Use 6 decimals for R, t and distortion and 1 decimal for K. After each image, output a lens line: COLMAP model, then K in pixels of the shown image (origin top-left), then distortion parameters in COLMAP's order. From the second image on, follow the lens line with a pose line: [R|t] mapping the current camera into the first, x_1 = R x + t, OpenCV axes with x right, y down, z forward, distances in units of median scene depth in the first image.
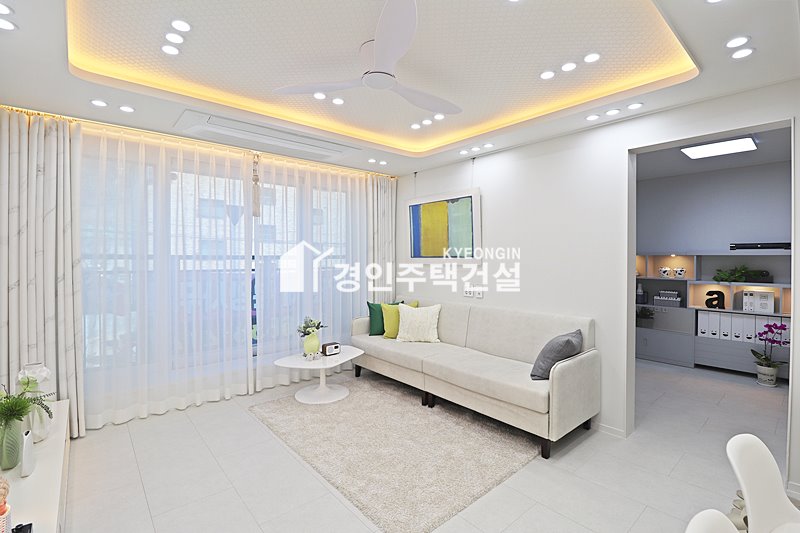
lens RADIAL K [[371.2, 0, 405.8], [0, 371.2, 261.5], [0, 0, 1]] dist [0.000714, -0.011041]
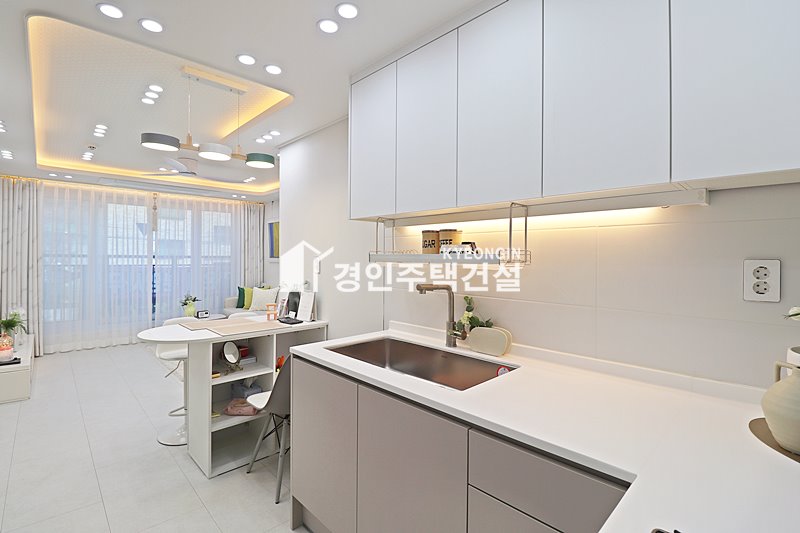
lens RADIAL K [[371.2, 0, 398.7], [0, 371.2, 259.6], [0, 0, 1]] dist [0.000714, -0.011041]
pose [[0.999050, 0.007534, 0.042917, 0.801502], [-0.007340, 0.999962, -0.004679, 0.001718], [-0.042951, 0.004360, 0.999068, -0.890868]]
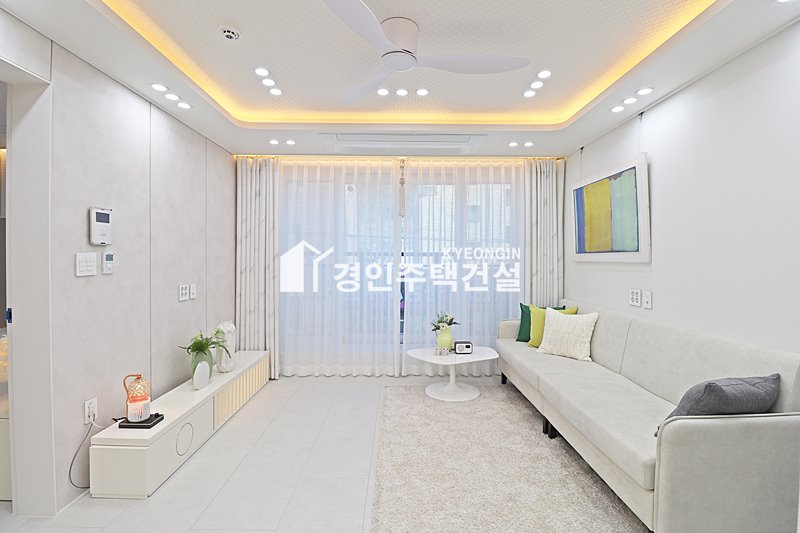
lens RADIAL K [[371.2, 0, 400.2], [0, 371.2, 261.3], [0, 0, 1]] dist [0.000714, -0.011041]
pose [[0.763640, 0.007507, -0.645599, 0.416594], [-0.009563, 0.999954, 0.000316, 0.017336], [0.645572, 0.005932, 0.763676, 0.216549]]
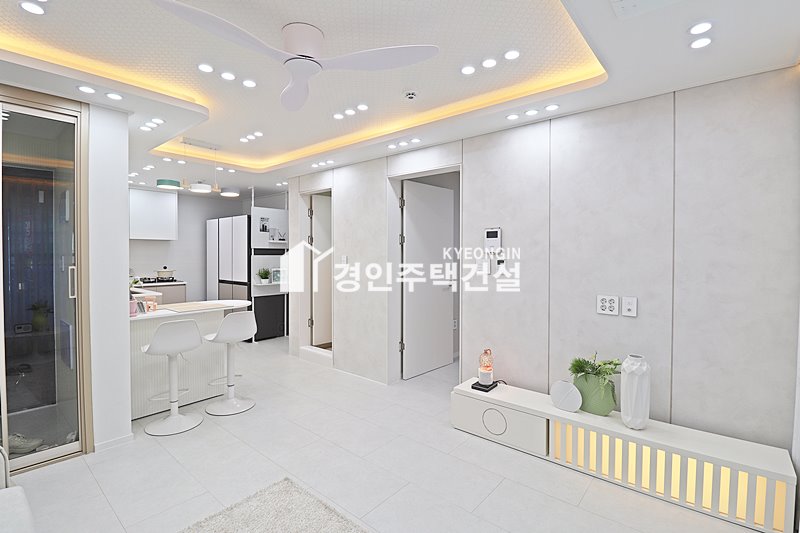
lens RADIAL K [[371.2, 0, 404.4], [0, 371.2, 261.2], [0, 0, 1]] dist [0.000714, -0.011041]
pose [[-0.987726, 0.001049, -0.156195, -0.141489], [-0.003512, 0.999575, 0.028927, -0.020991], [0.156159, 0.029120, -0.987303, 1.512909]]
